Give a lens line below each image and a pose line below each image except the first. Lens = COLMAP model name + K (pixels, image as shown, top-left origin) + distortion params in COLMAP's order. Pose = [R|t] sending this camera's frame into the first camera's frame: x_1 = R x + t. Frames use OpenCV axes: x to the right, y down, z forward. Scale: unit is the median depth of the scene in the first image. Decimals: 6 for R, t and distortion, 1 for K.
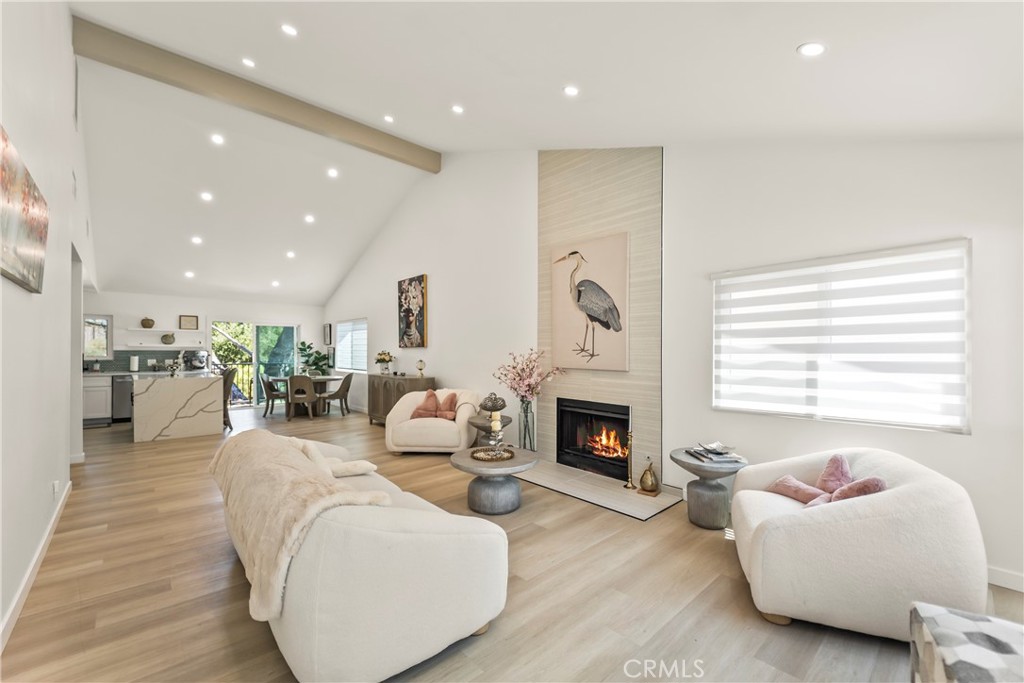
lens RADIAL K [[411.5, 0, 505.6], [0, 411.5, 349.9], [0, 0, 1]] dist [0.010998, -0.008299]
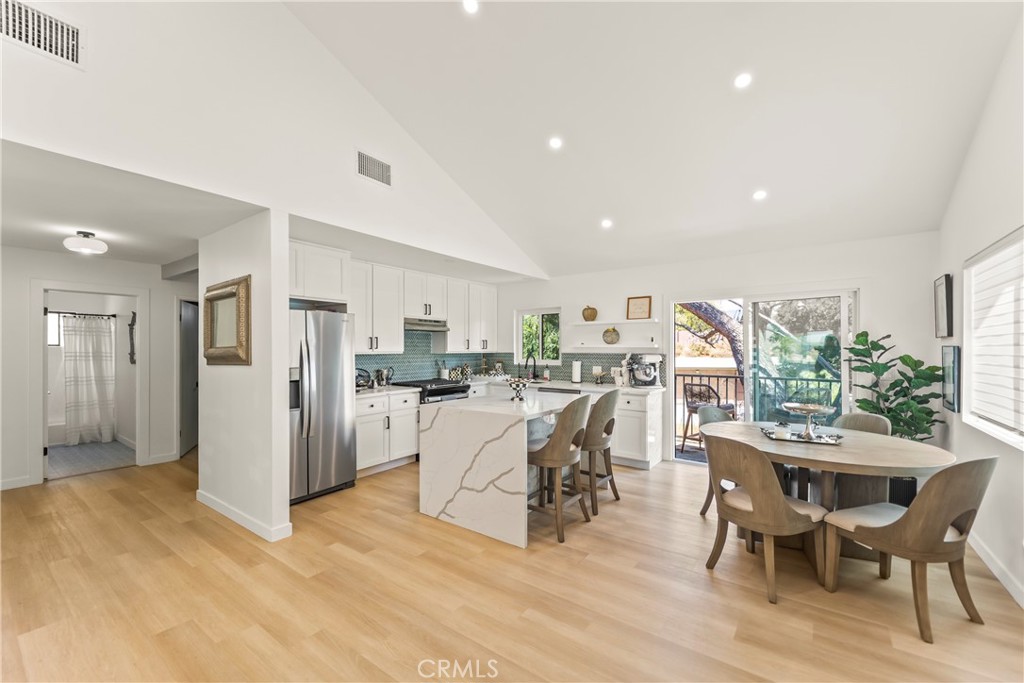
lens RADIAL K [[411.5, 0, 514.1], [0, 411.5, 352.2], [0, 0, 1]] dist [0.010998, -0.008299]
pose [[0.204250, 0.005664, -0.978902, -0.208278], [0.001815, 0.999979, 0.006165, -0.004673], [0.978917, -0.003036, 0.204236, 0.707457]]
